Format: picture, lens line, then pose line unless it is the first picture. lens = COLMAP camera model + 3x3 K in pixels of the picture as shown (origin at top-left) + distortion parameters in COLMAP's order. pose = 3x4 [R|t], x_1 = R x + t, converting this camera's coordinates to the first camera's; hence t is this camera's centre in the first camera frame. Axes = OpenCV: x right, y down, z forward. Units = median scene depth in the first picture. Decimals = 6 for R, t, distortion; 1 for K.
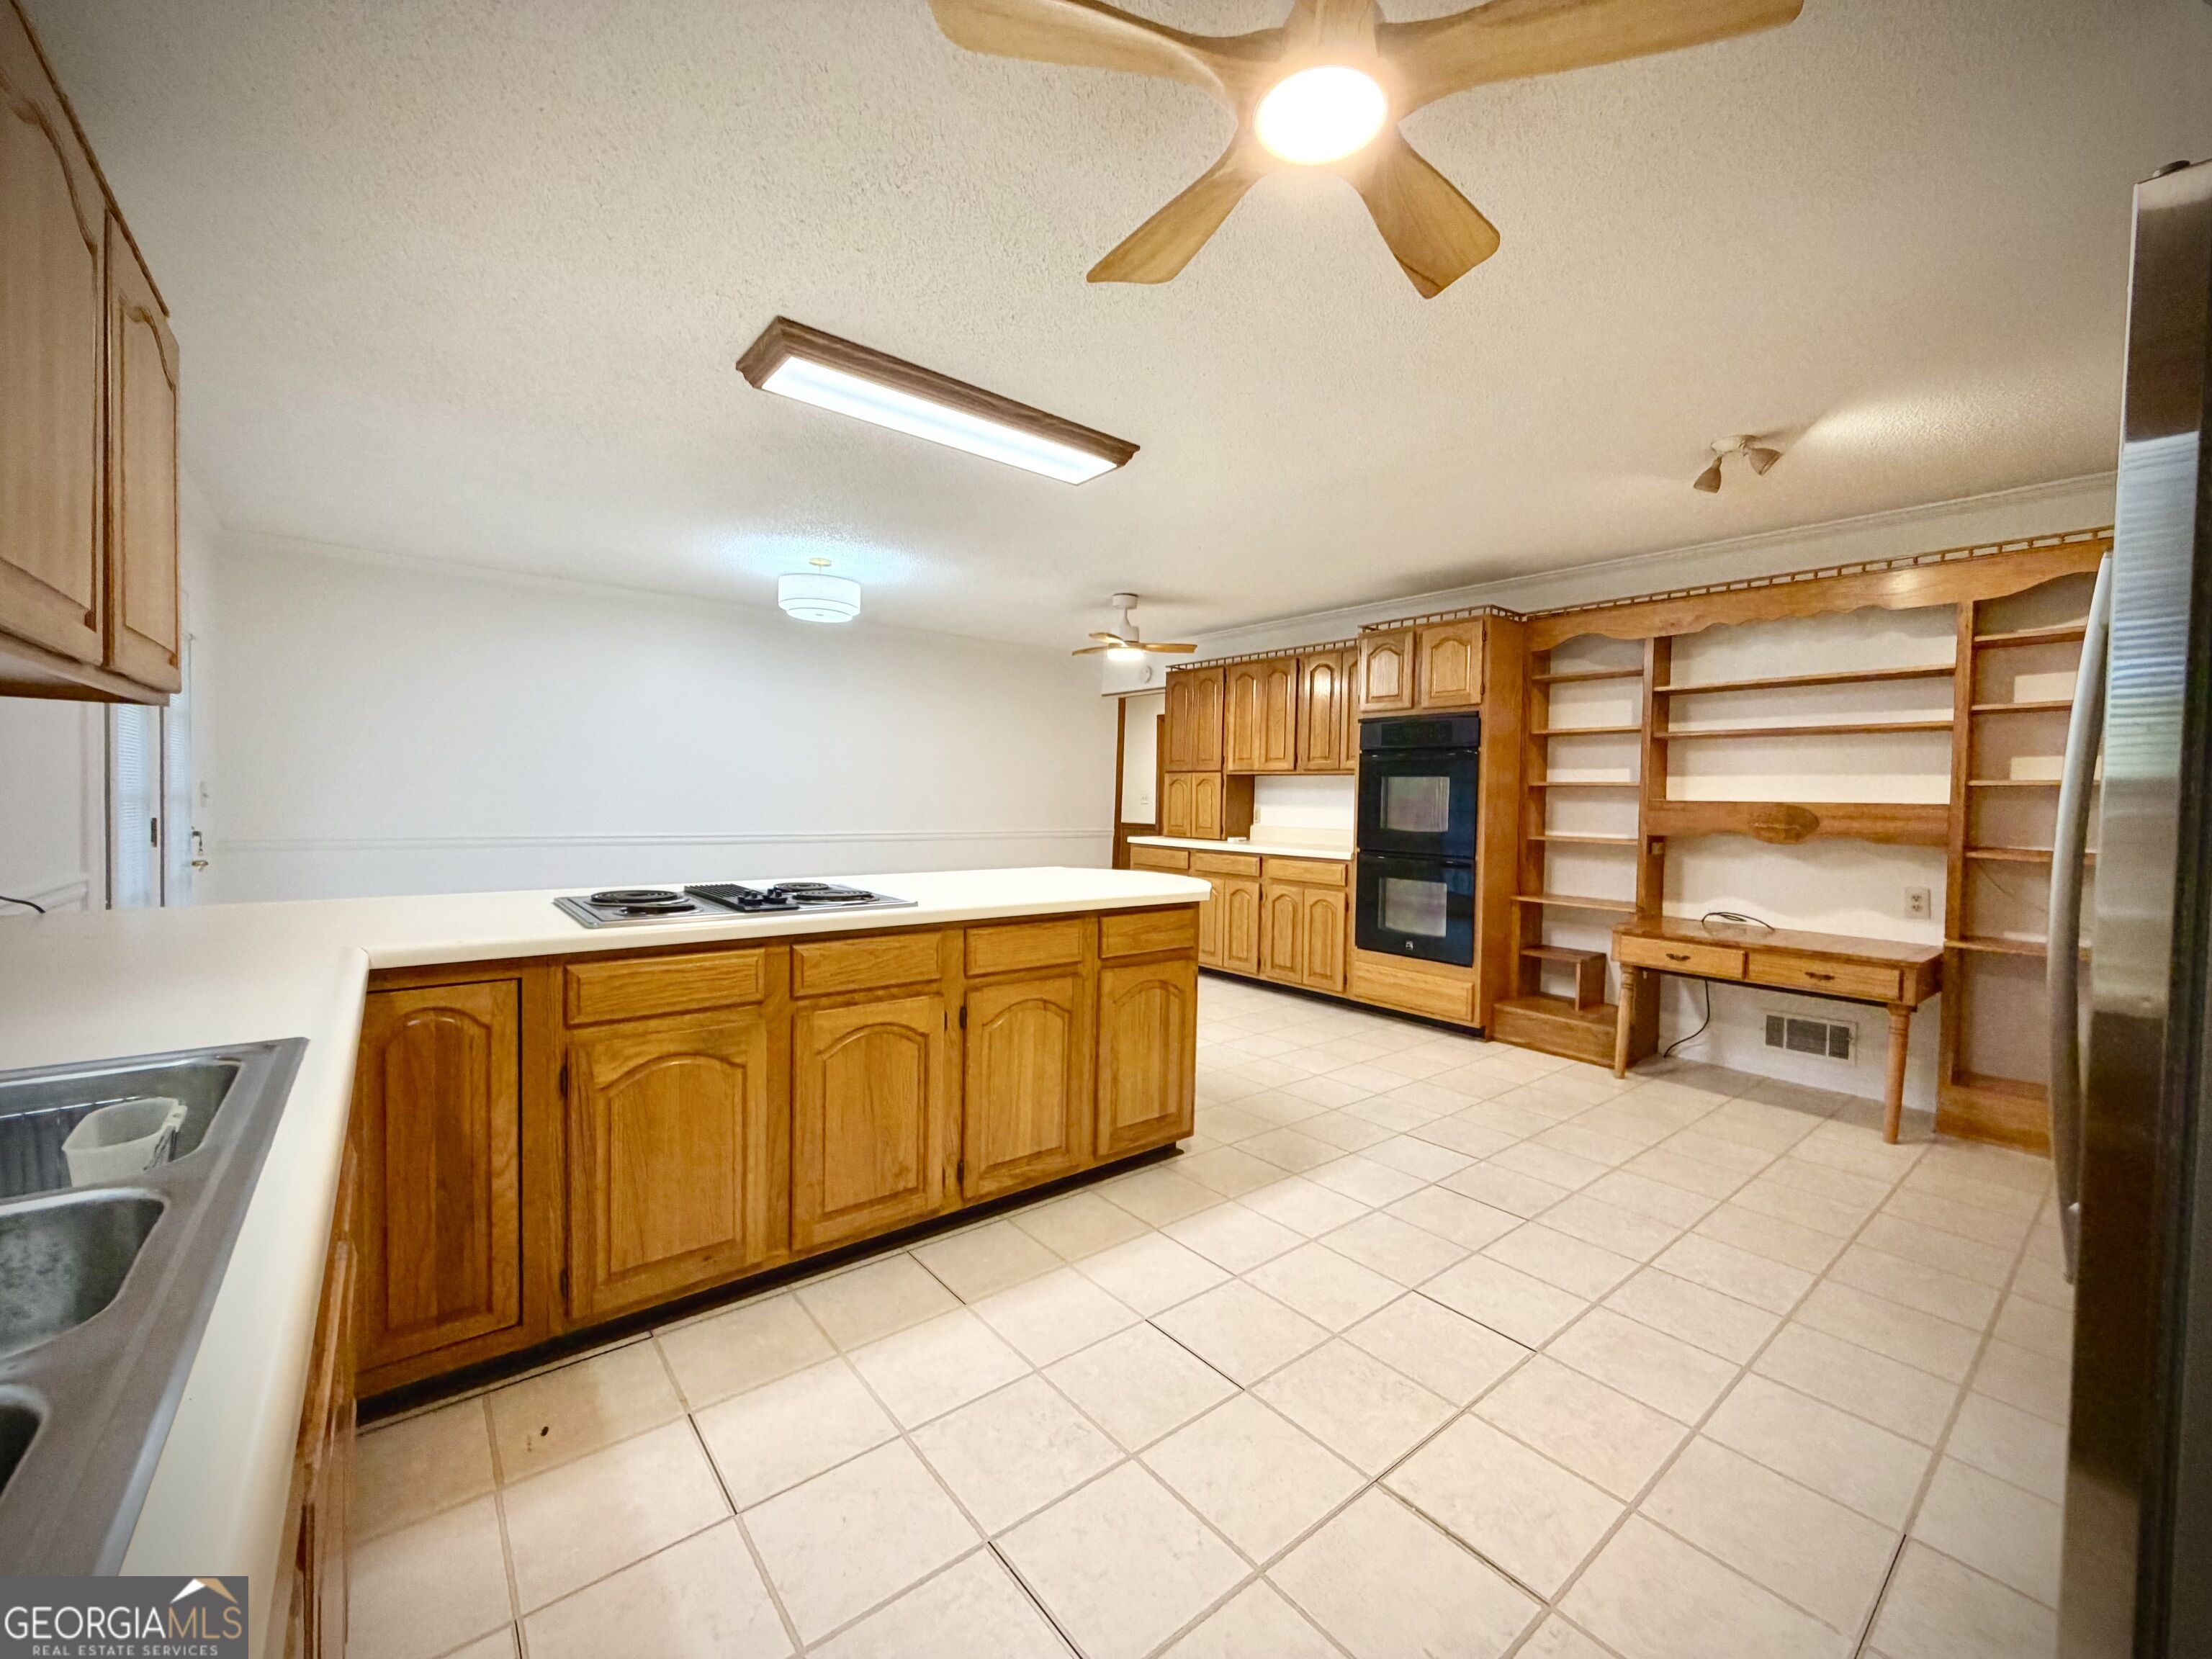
lens RADIAL K [[883.9, 0, 1103.8], [0, 883.9, 828.3], [0, 0, 1]] dist [-0.002242, -0.000115]
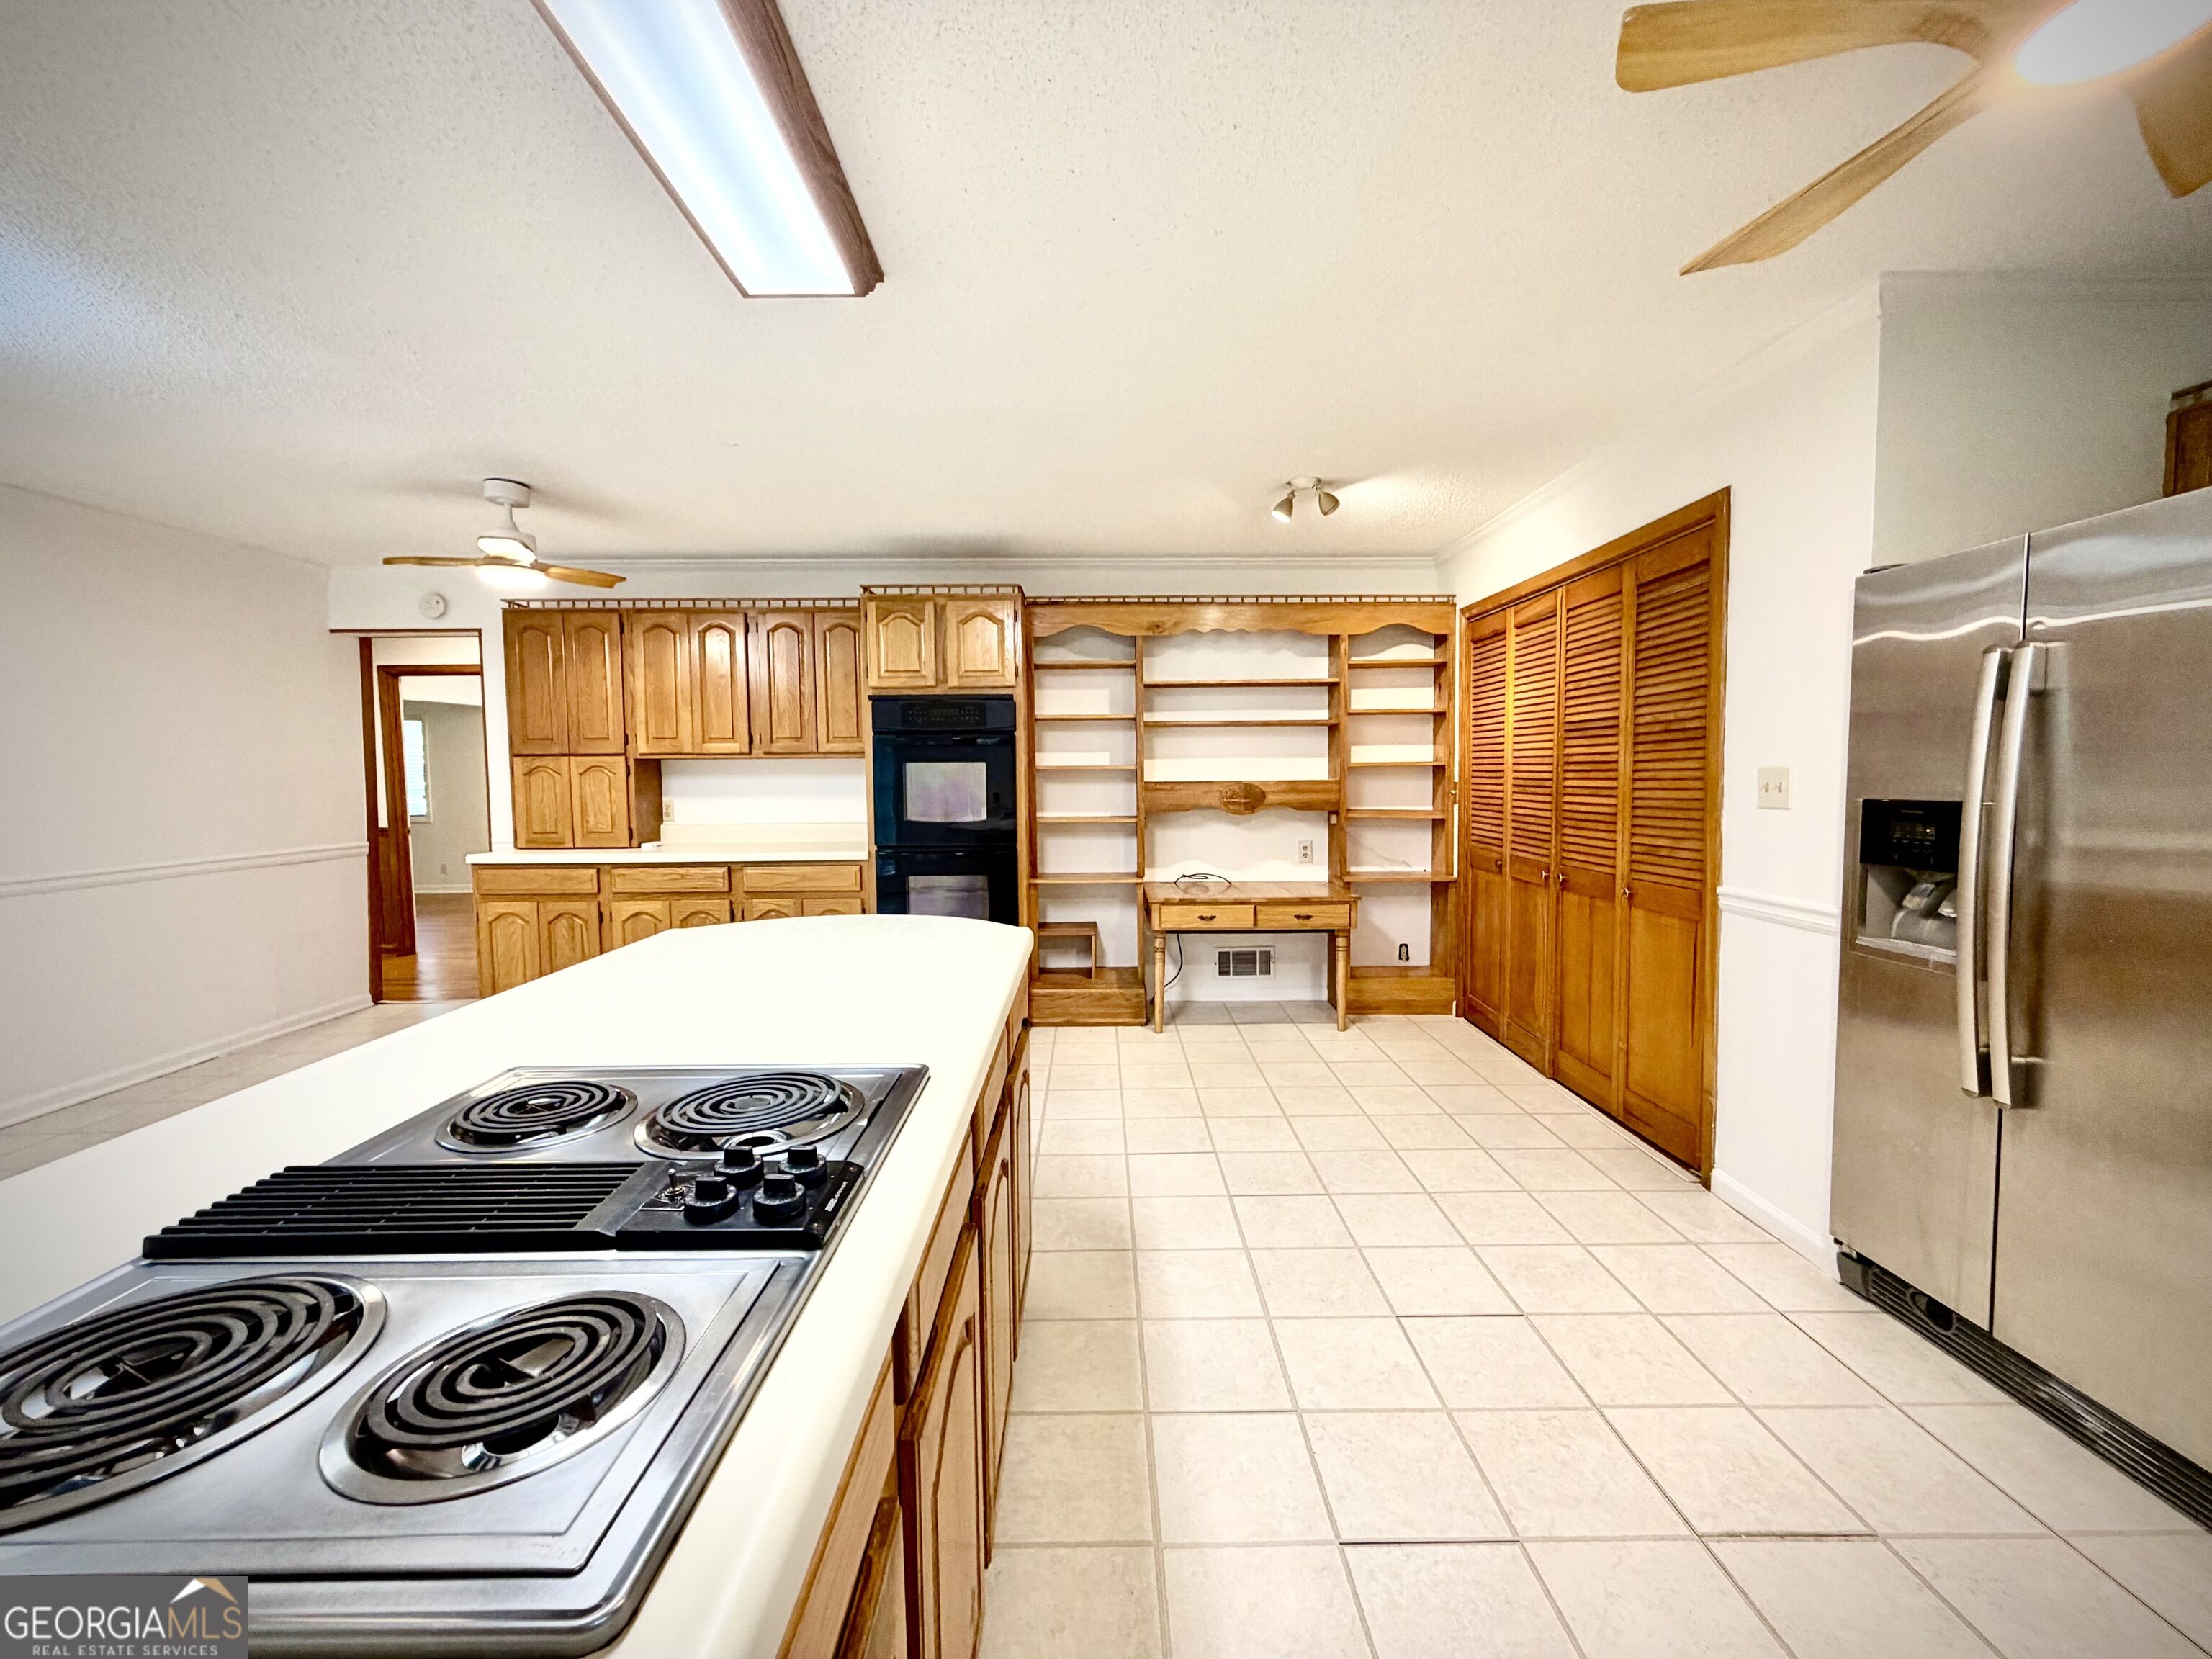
lens RADIAL K [[883.9, 0, 1101.4], [0, 883.9, 818.8], [0, 0, 1]] dist [-0.002242, -0.000115]
pose [[0.620486, -0.065372, 0.781488, -0.282065], [0.047396, 0.997824, 0.045837, -0.036528], [-0.782784, 0.008598, 0.622234, 0.329574]]
